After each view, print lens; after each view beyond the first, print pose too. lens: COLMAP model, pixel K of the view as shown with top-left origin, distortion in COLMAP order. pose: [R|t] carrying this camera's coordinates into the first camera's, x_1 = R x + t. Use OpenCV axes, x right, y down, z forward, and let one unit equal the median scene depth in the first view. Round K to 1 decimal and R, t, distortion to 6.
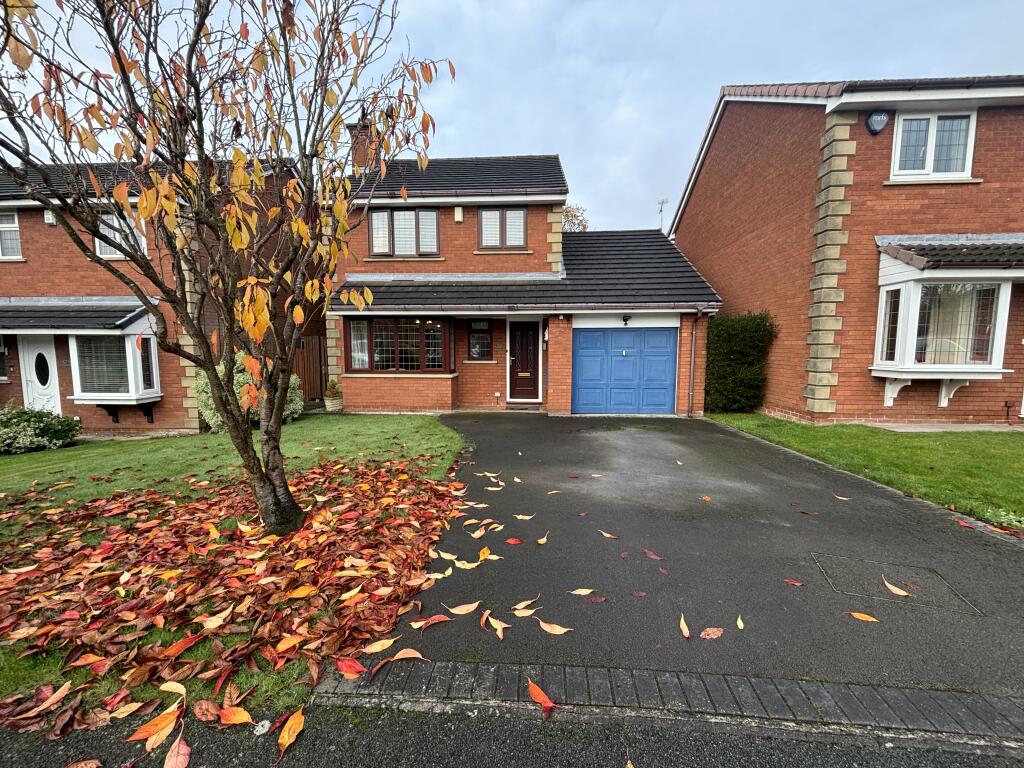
lens RADIAL K [[414.0, 0, 512.0], [0, 414.0, 384.0], [0, 0, 1]] dist [0.000172, 0.000348]
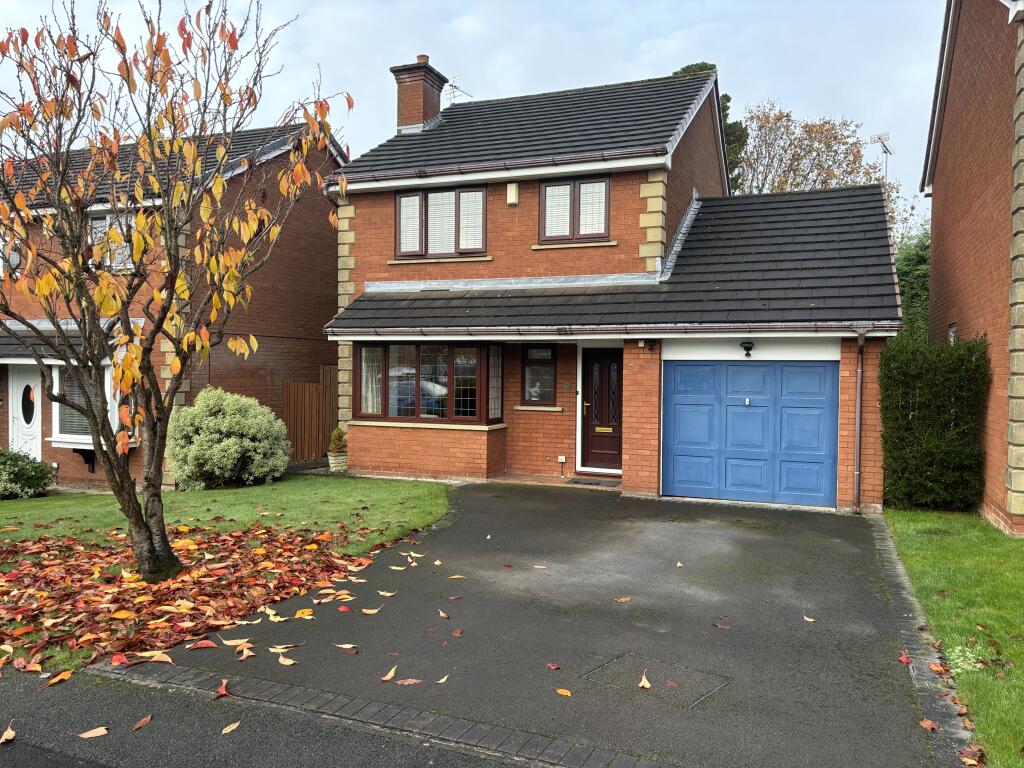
lens RADIAL K [[753.1, 0, 512.0], [0, 753.1, 384.0], [0, 0, 1]] dist [0.076506, -0.082852]
pose [[0.950724, 0.016641, -0.309591, 0.290903], [-0.040351, 0.996707, -0.070337, -0.006950], [0.307401, 0.079363, 0.948265, -0.182092]]
